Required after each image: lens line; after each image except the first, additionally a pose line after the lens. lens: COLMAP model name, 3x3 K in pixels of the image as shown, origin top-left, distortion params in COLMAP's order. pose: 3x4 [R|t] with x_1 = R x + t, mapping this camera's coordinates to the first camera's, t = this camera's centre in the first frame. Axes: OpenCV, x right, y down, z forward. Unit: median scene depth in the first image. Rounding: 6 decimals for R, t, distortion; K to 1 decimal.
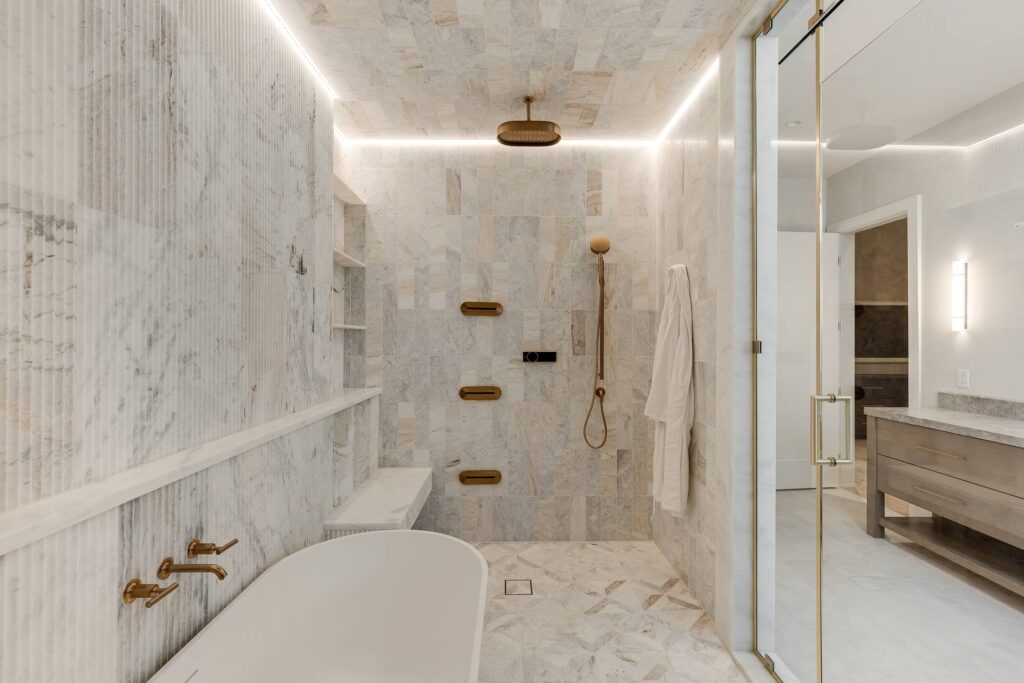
lens RADIAL K [[468.0, 0, 512.0], [0, 468.0, 341.5], [0, 0, 1]] dist [0.011859, 0.000042]
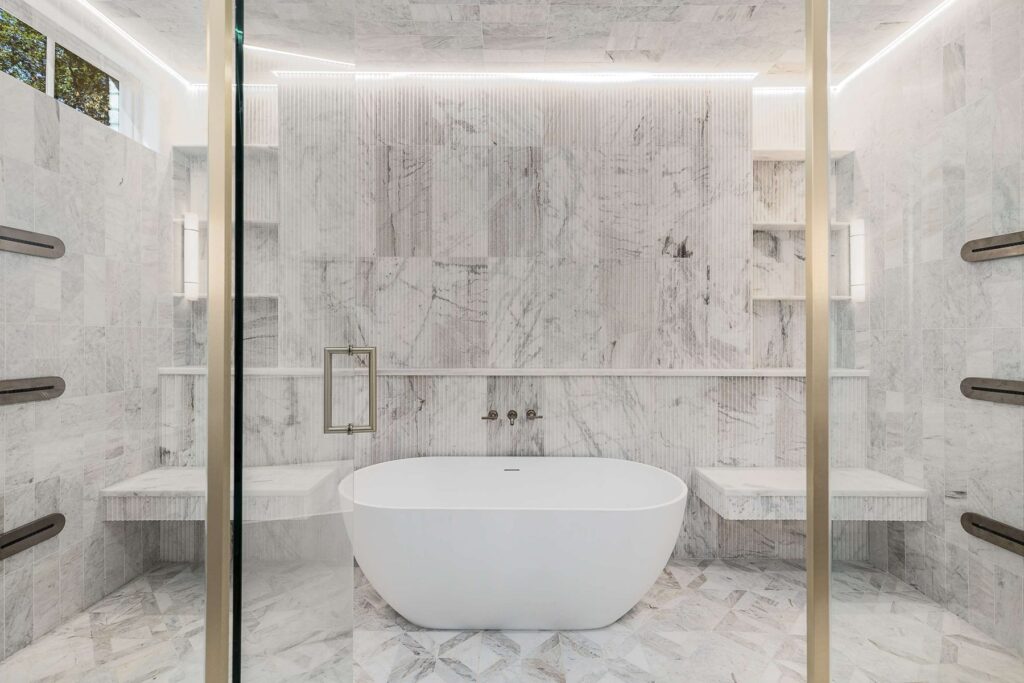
lens RADIAL K [[468.0, 0, 512.0], [0, 468.0, 341.5], [0, 0, 1]] dist [0.011859, 0.000042]
pose [[-0.018055, 0.006321, -0.999817, 0.547085], [-0.008374, 0.999944, 0.006473, 0.050159], [0.999802, 0.008489, -0.018001, 0.402609]]
